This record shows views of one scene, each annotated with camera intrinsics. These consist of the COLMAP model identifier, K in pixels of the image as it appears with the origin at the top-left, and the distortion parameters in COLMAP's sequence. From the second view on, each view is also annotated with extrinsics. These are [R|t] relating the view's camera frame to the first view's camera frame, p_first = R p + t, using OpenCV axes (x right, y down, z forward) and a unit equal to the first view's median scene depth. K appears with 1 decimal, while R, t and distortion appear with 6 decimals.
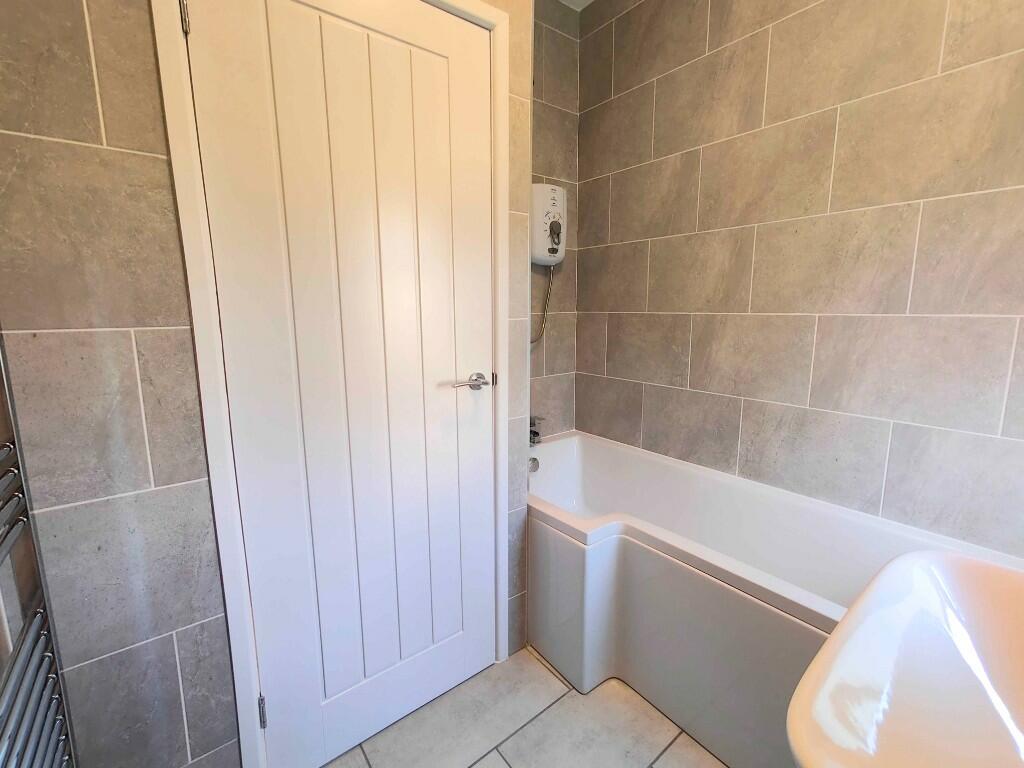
lens RADIAL K [[453.4, 0, 512.2], [0, 453.4, 379.2], [0, 0, 1]] dist [0.013923, -0.000636]
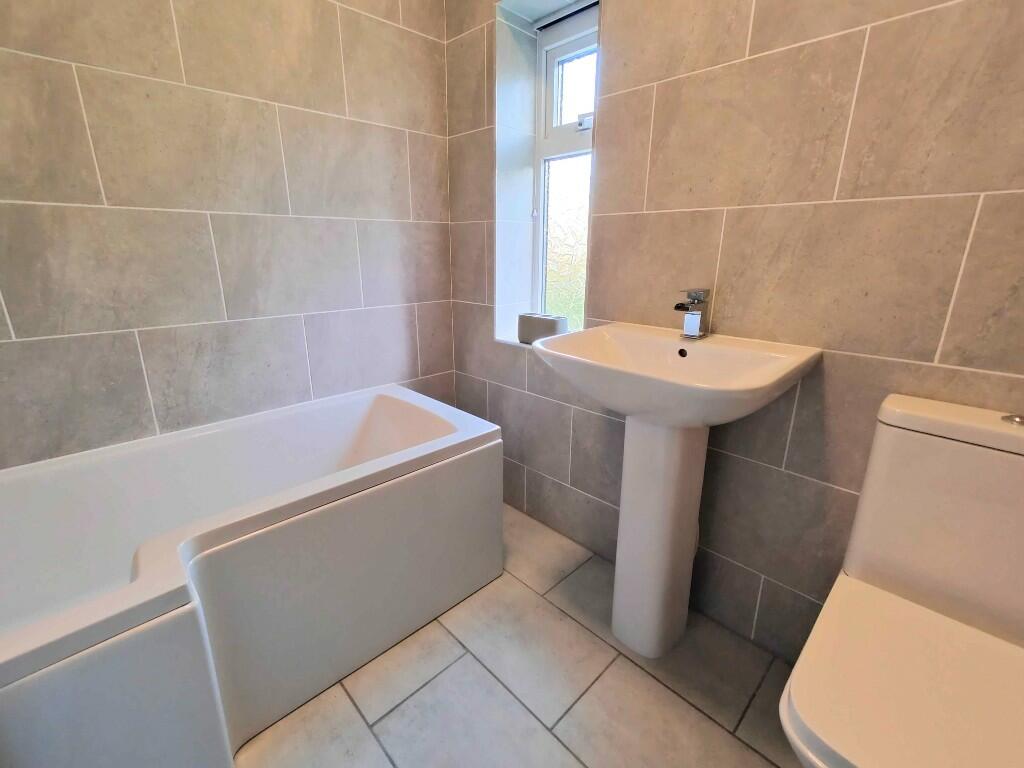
lens RADIAL K [[453.4, 0, 510.1], [0, 453.4, 381.4], [0, 0, 1]] dist [0.013923, -0.000636]
pose [[-0.106067, -0.273790, 0.955923, -0.302999], [0.162728, 0.943606, 0.288318, 0.006052], [-0.980953, 0.186137, -0.055532, 0.514911]]
